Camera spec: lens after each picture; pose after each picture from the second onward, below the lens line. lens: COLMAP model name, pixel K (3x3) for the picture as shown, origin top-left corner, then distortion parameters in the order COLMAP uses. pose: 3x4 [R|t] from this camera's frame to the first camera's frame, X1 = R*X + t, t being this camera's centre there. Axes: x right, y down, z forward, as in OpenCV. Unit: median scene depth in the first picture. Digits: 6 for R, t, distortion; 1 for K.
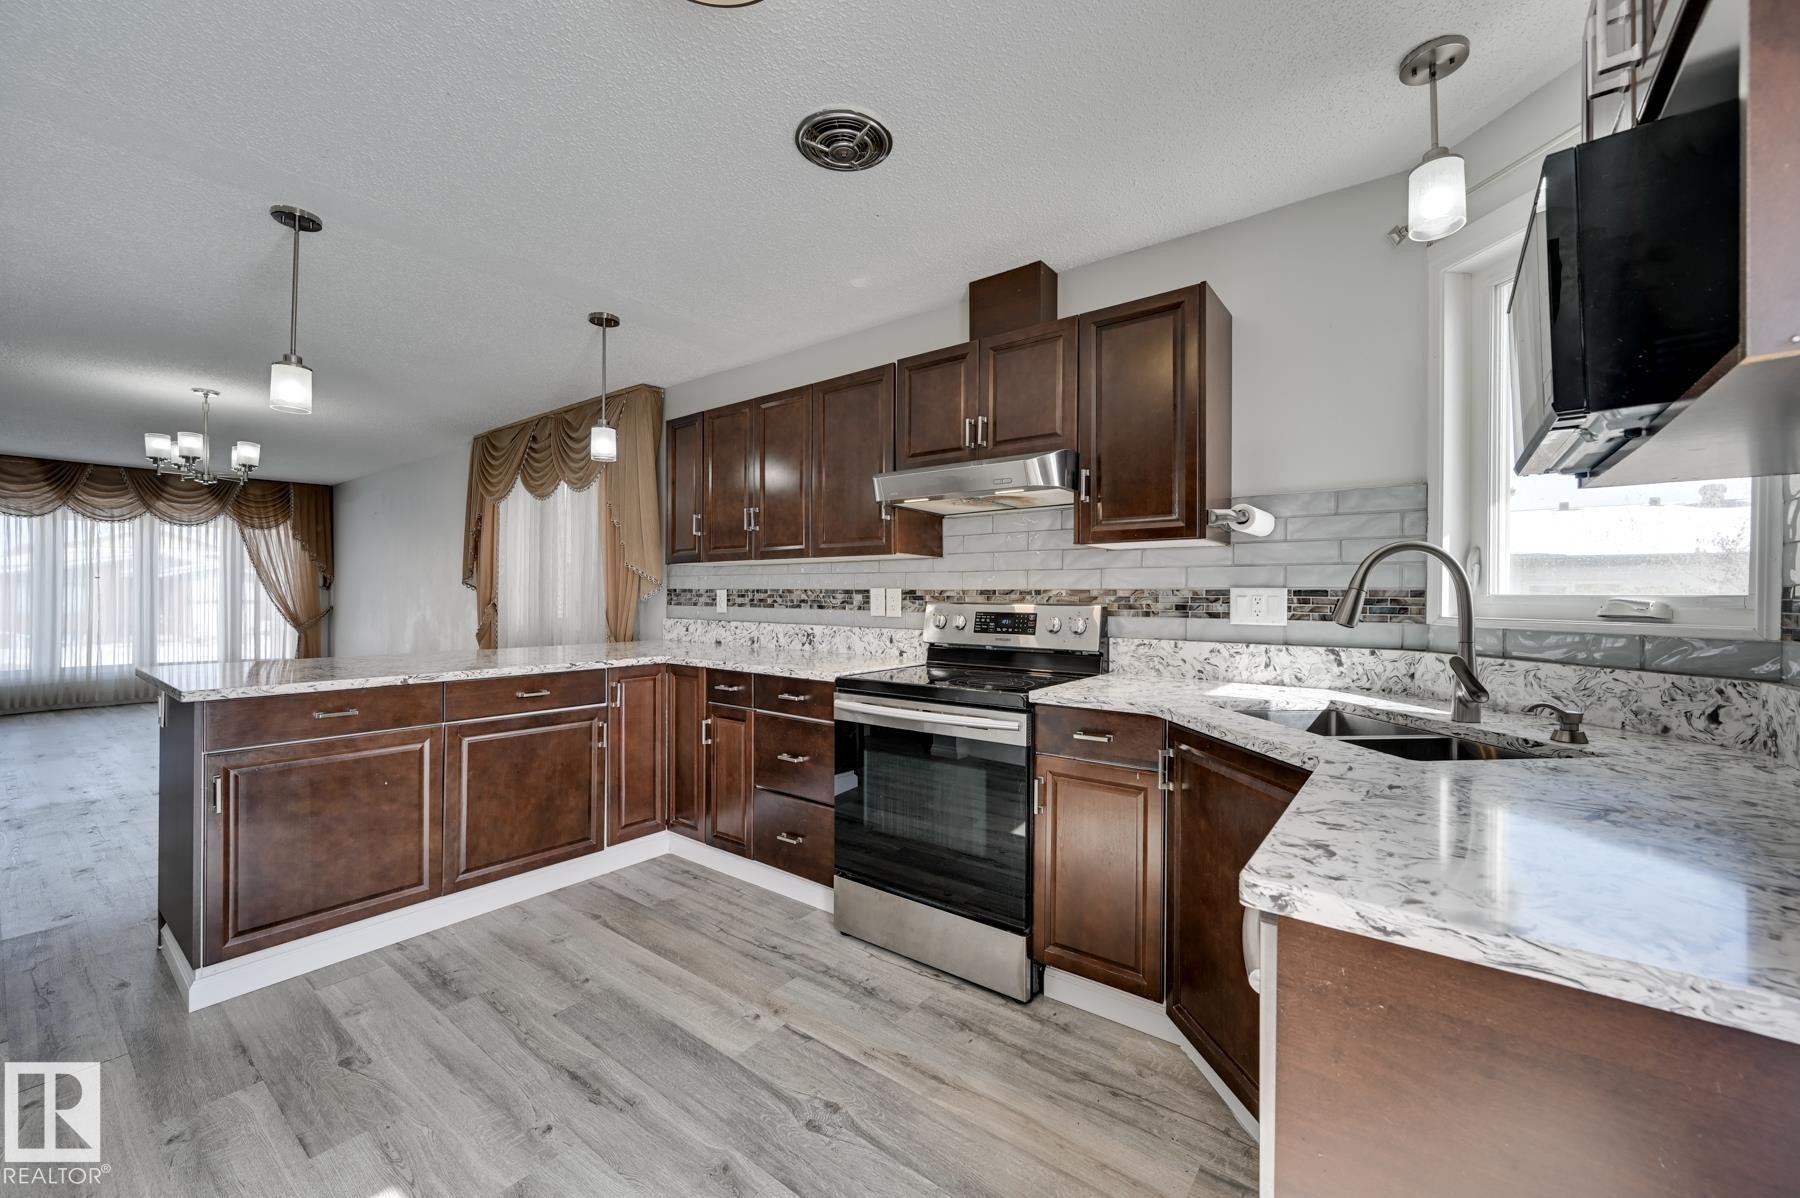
lens RADIAL K [[704.8, 0, 905.5], [0, 704.8, 596.0], [0, 0, 1]] dist [0.000669, 0.000420]
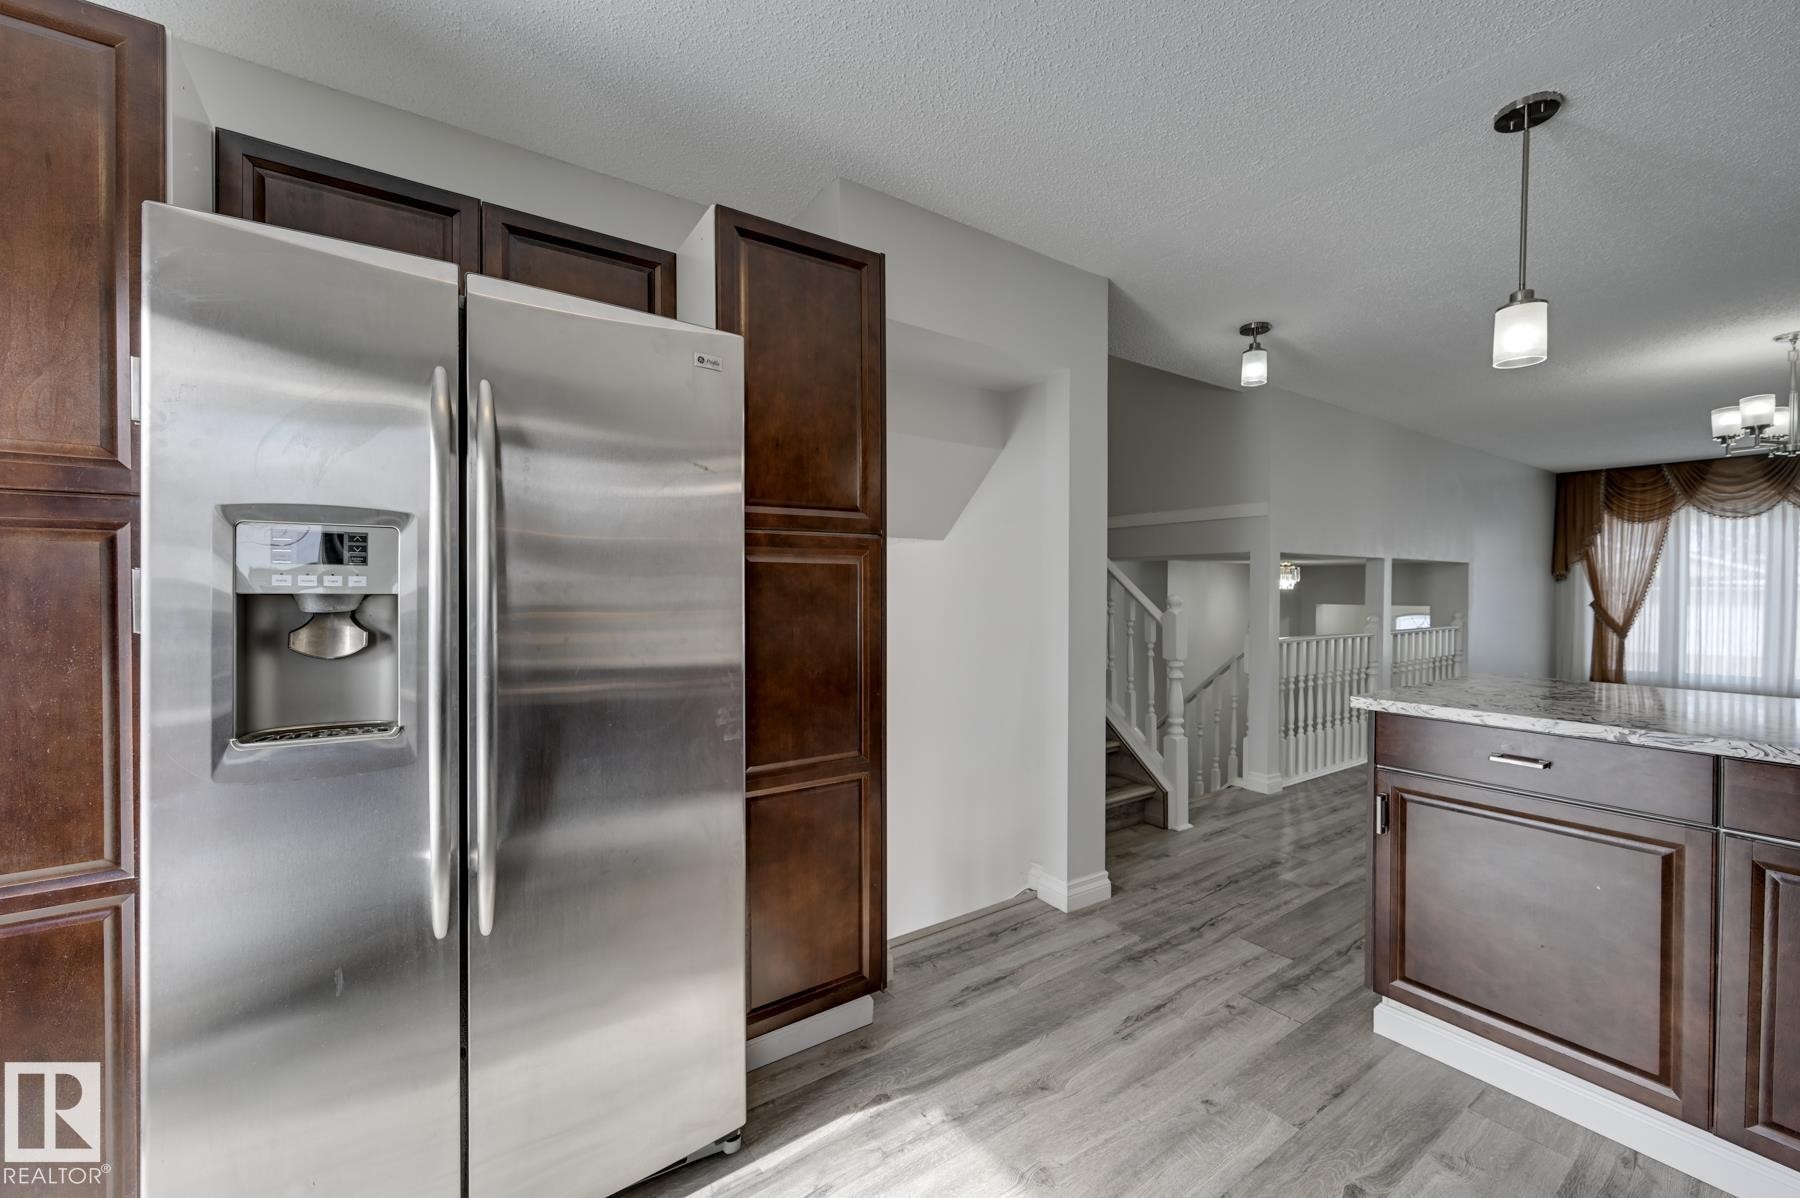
lens RADIAL K [[704.8, 0, 905.5], [0, 704.8, 596.0], [0, 0, 1]] dist [0.000669, 0.000420]
pose [[-0.317422, -0.000647, -0.948284, 0.033892], [-0.005787, 0.999982, 0.001255, -0.000412], [0.948267, 0.005886, -0.317420, 0.233214]]
